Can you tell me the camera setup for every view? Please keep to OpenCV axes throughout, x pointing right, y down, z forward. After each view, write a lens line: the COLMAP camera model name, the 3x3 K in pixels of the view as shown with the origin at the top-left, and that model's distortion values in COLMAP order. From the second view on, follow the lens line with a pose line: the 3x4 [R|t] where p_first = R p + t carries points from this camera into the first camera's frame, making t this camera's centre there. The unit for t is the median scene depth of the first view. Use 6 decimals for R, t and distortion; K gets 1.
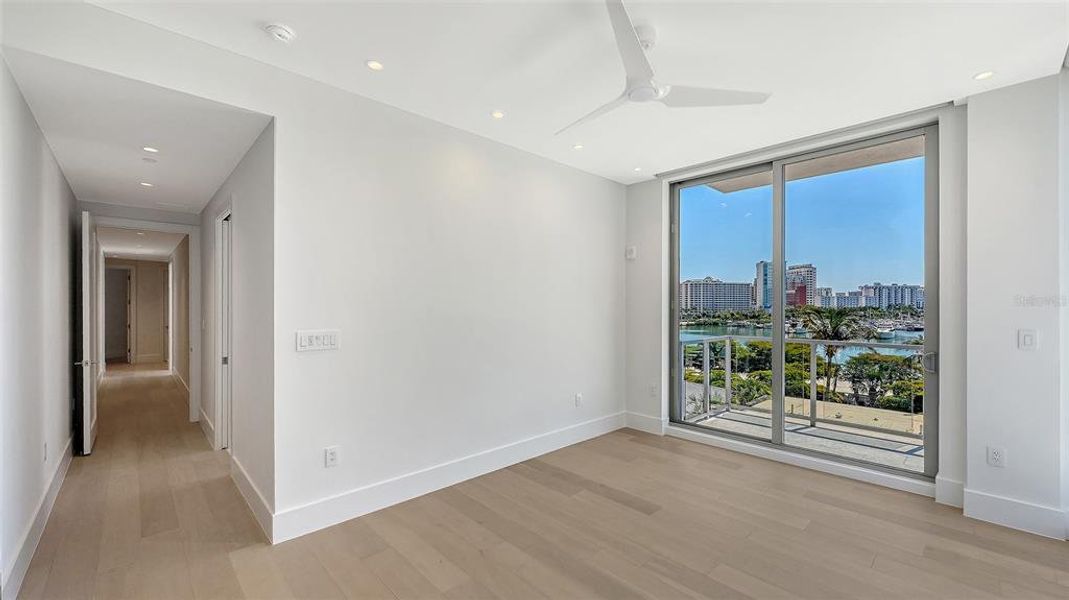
lens RADIAL K [[425.1, 0, 531.1], [0, 425.1, 303.8], [0, 0, 1]] dist [-0.000605, 0.000095]
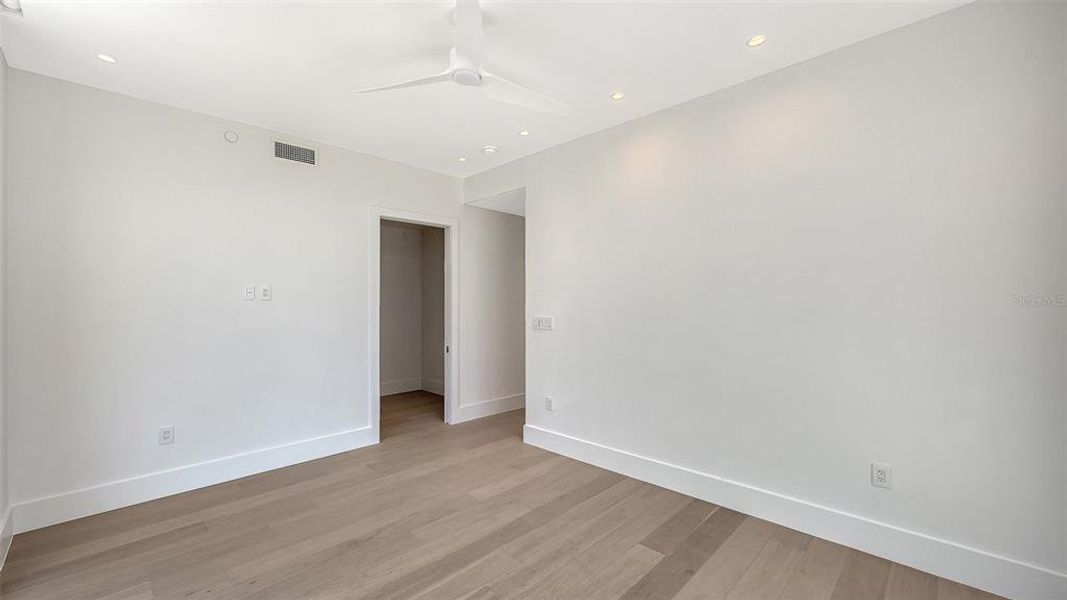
lens RADIAL K [[427.0, 0, 544.8], [0, 427.0, 303.1], [0, 0, 1]] dist [-0.000135, -0.000034]
pose [[0.067682, 0.010333, -0.997653, 0.600829], [0.012599, 0.999858, 0.011211, -0.000218], [0.997627, -0.013328, 0.067542, 0.546483]]
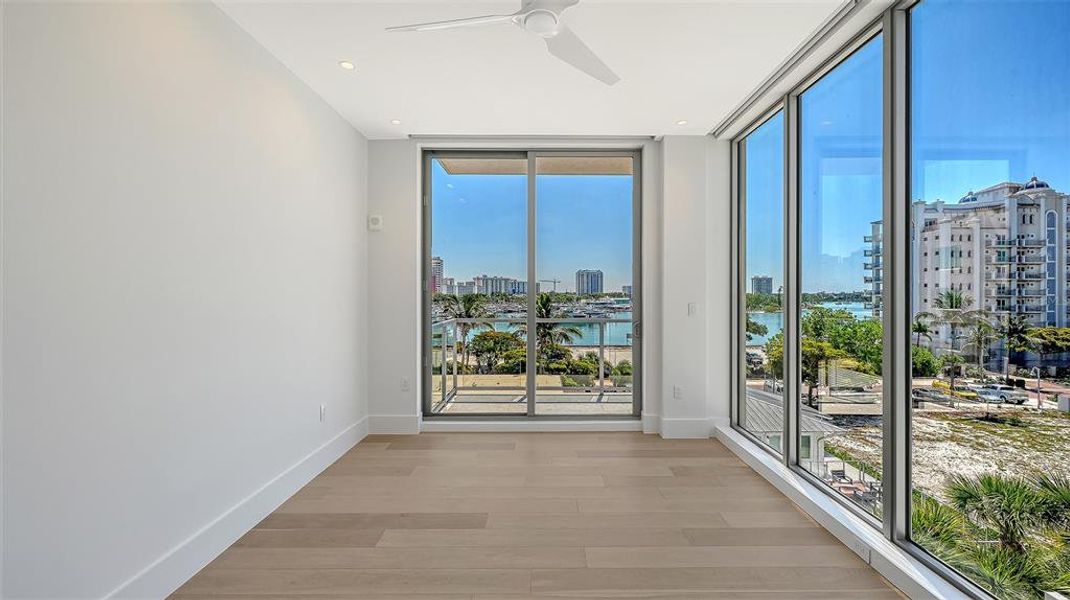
lens RADIAL K [[431.8, 0, 544.2], [0, 431.8, 294.9], [0, 0, 1]] dist [0.000227, 0.000252]
pose [[0.681428, -0.001375, 0.731884, -0.172477], [-0.004674, 0.999970, 0.006230, 0.015431], [-0.731870, -0.007666, 0.681401, 0.207790]]
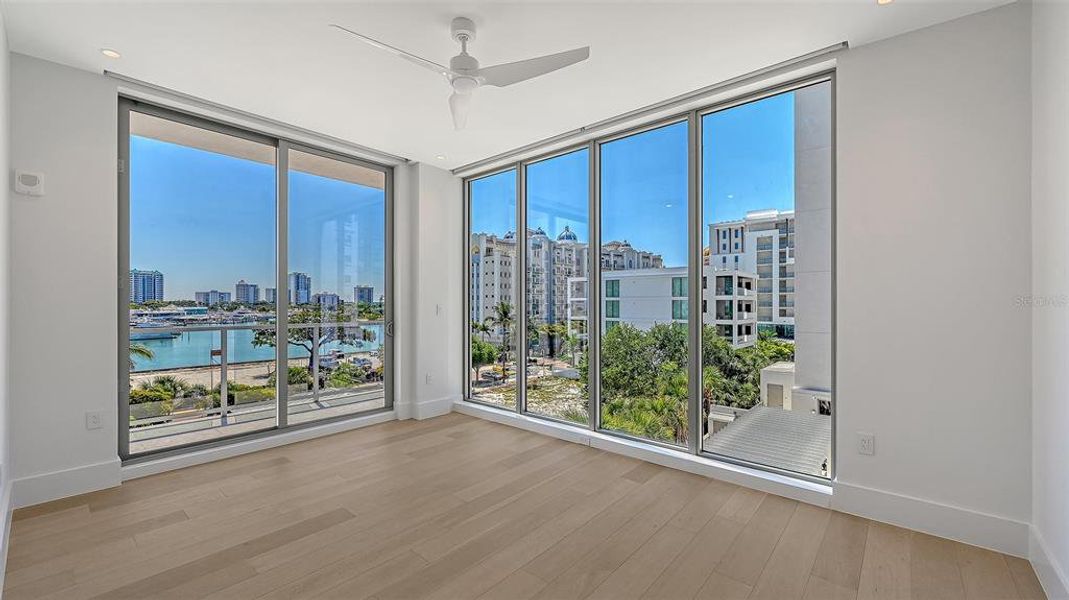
lens RADIAL K [[427.7, 0, 538.0], [0, 427.7, 301.5], [0, 0, 1]] dist [-0.000534, 0.000345]
pose [[-0.104630, 0.003968, 0.994503, -0.413357], [-0.009530, 0.999942, -0.004992, 0.031318], [-0.994466, -0.010000, -0.104586, 0.457173]]
